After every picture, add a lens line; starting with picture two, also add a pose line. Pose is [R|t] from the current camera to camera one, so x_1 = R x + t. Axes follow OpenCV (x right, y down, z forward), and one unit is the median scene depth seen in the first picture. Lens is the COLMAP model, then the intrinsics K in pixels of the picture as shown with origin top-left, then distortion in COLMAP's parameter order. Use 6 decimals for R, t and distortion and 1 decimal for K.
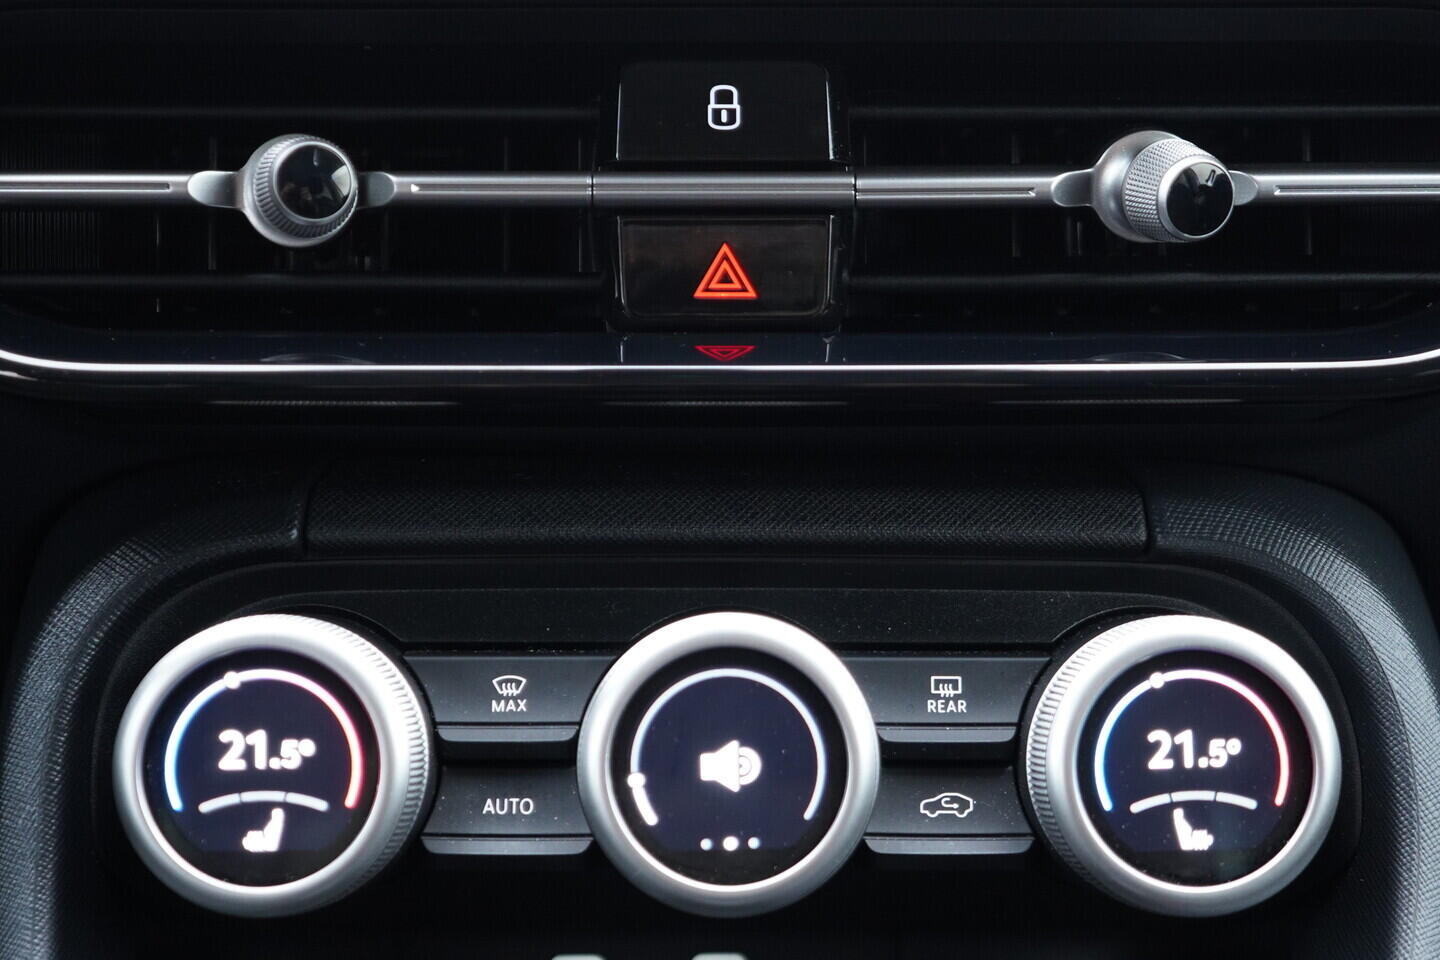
lens RADIAL K [[1486.8, 0, 720.7], [0, 1486.8, 473.9], [0, 0, 1]] dist [-0.005903, 0.000000]
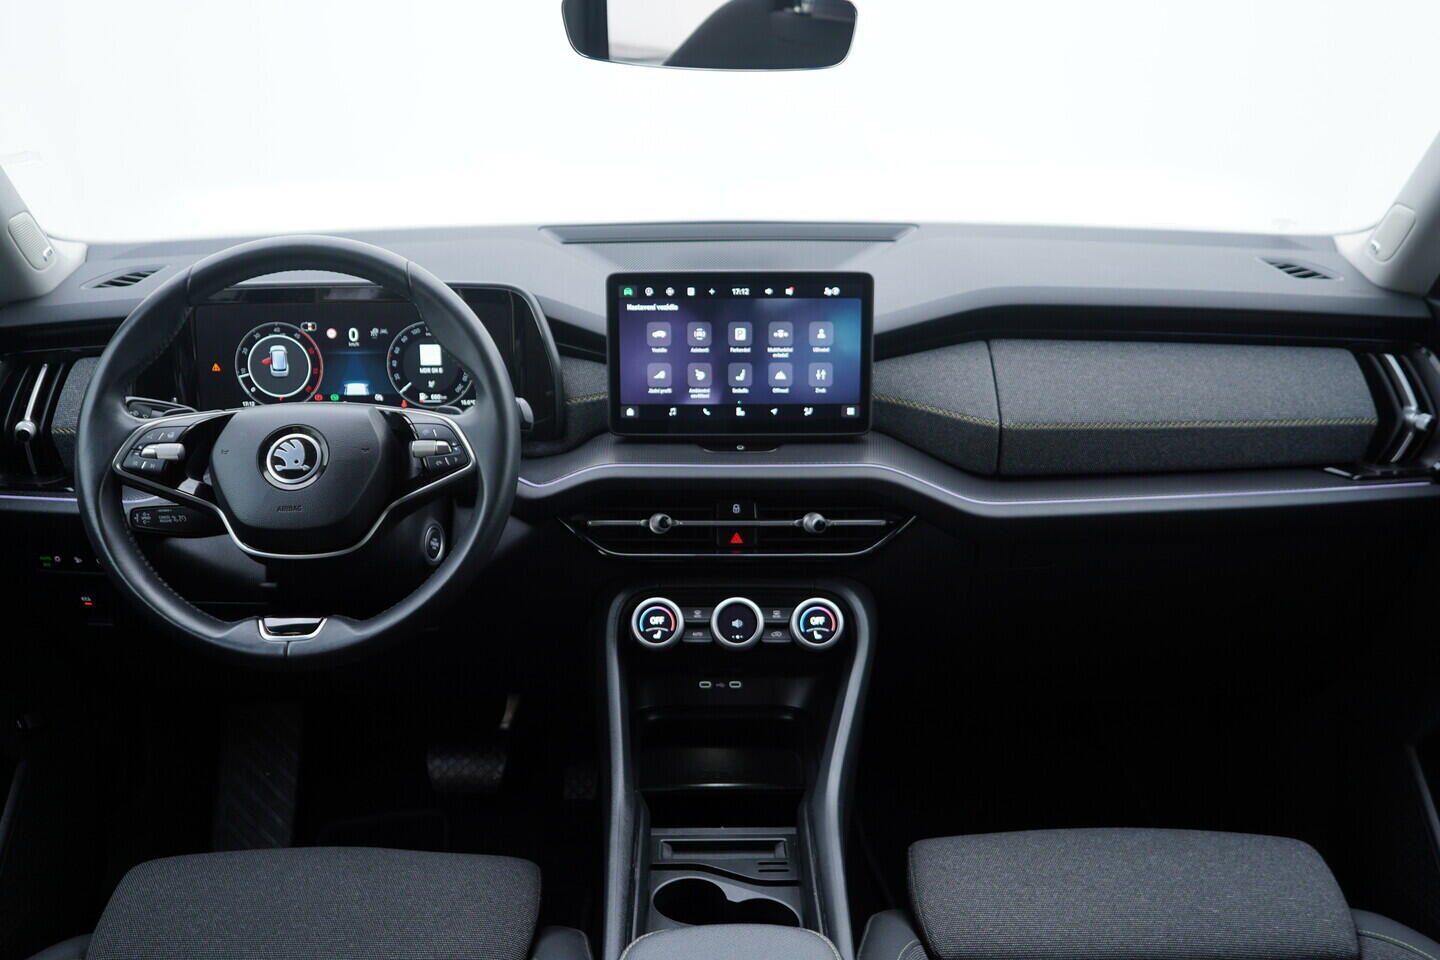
lens RADIAL K [[1486.8, 0, 712.6], [0, 1486.8, 480.8], [0, 0, 1]] dist [-0.005903, 0.000000]
pose [[0.999579, -0.002495, -0.028921, 0.075898], [-0.001505, 0.990508, -0.137449, 0.426196], [0.028990, 0.137435, 0.990087, -4.637935]]
